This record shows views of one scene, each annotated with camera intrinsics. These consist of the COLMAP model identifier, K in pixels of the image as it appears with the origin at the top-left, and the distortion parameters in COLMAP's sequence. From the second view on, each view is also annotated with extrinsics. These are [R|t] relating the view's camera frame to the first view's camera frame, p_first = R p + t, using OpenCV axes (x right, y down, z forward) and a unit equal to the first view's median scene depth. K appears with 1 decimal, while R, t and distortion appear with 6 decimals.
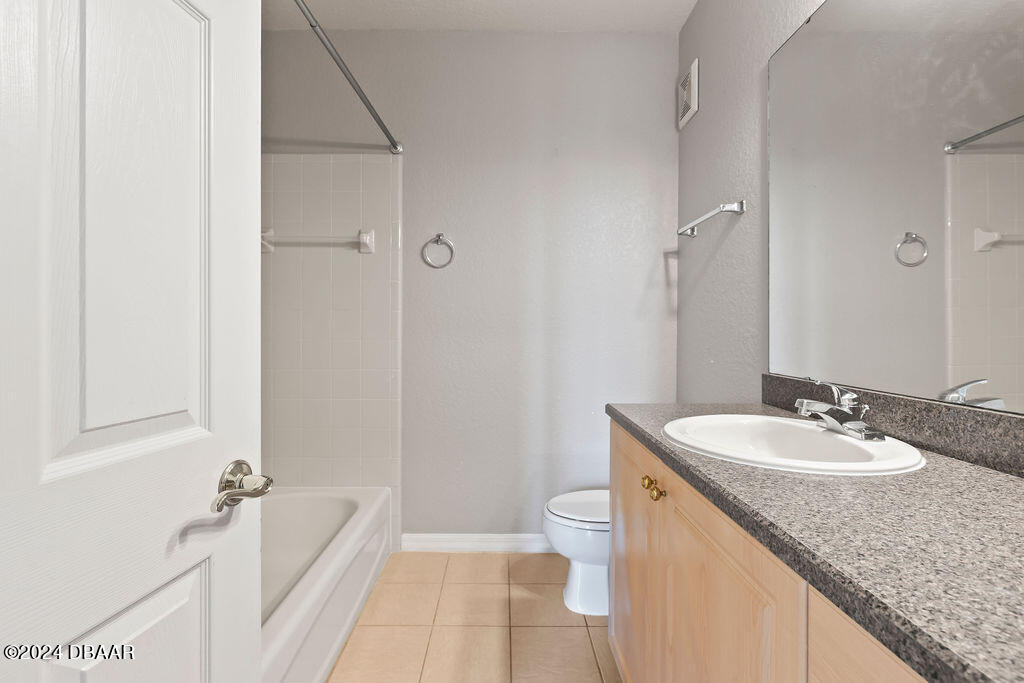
lens RADIAL K [[463.5, 0, 529.3], [0, 463.5, 336.5], [0, 0, 1]] dist [0.008121, -0.001867]
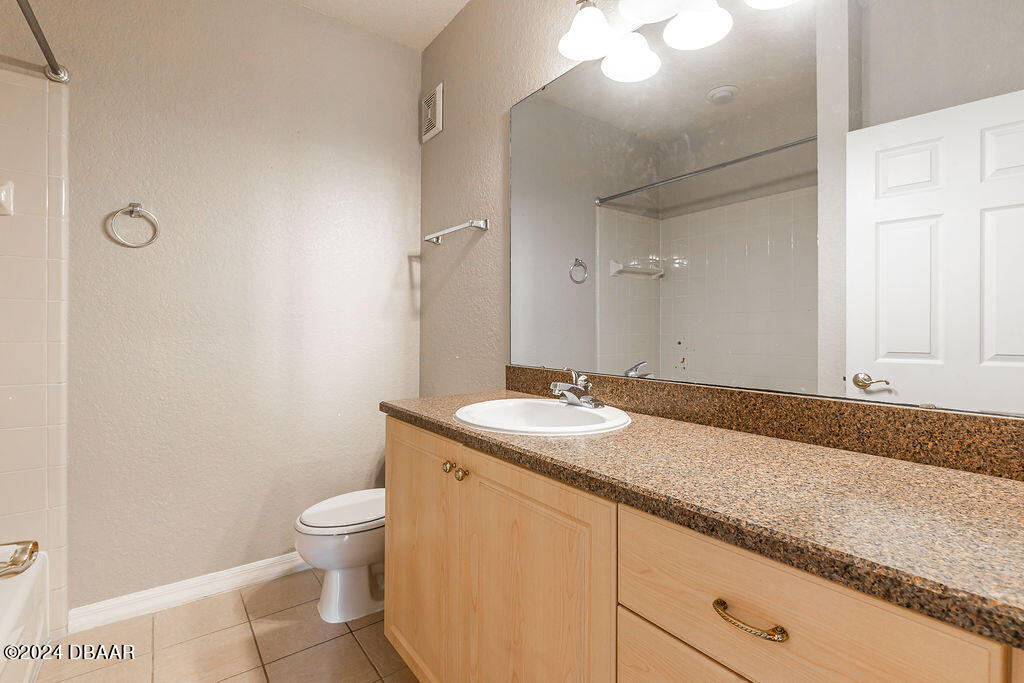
lens RADIAL K [[463.5, 0, 510.1], [0, 463.5, 337.1], [0, 0, 1]] dist [0.008121, -0.001867]
pose [[0.811764, -0.006862, 0.583945, -0.181991], [0.005658, 0.999976, 0.003884, 0.001322], [-0.583958, 0.000151, 0.811784, 0.011344]]
